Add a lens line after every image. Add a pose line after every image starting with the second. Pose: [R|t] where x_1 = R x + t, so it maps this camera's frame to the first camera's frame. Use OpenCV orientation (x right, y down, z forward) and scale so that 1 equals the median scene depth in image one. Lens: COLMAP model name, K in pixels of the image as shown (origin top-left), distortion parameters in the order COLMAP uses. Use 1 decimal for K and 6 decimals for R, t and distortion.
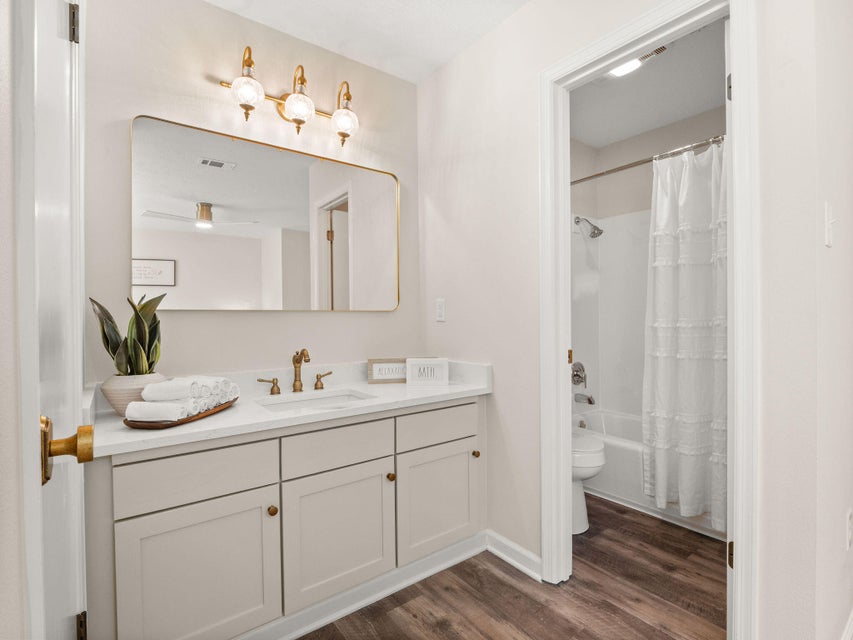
lens RADIAL K [[420.3, 0, 428.7], [0, 420.3, 315.0], [0, 0, 1]] dist [-0.002803, -0.000637]
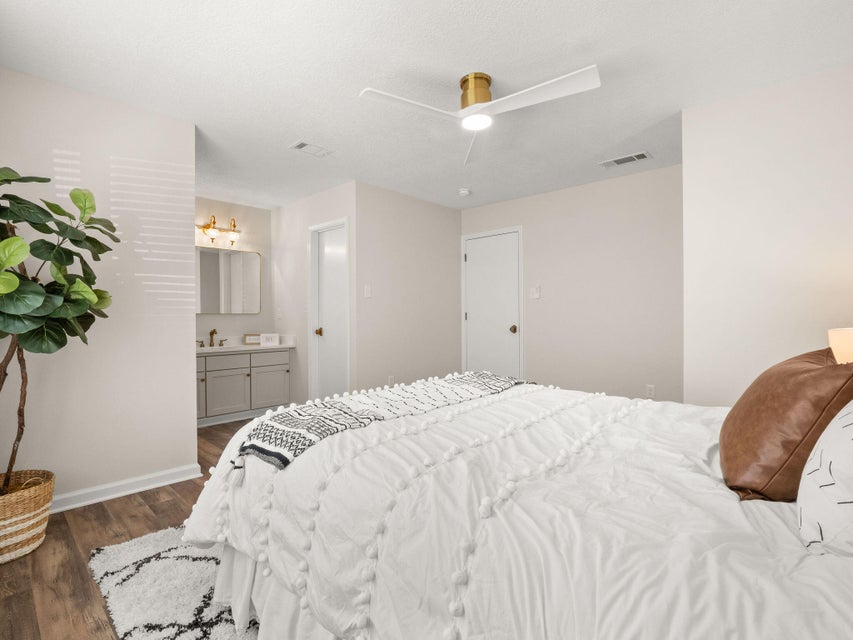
lens RADIAL K [[420.3, 0, 428.7], [0, 420.3, 315.0], [0, 0, 1]] dist [-0.002803, -0.000637]
pose [[0.985138, 0.002095, 0.171753, 0.516659], [-0.000820, 0.999972, -0.007493, 0.013511], [-0.171764, 0.007241, 0.985111, -1.644024]]
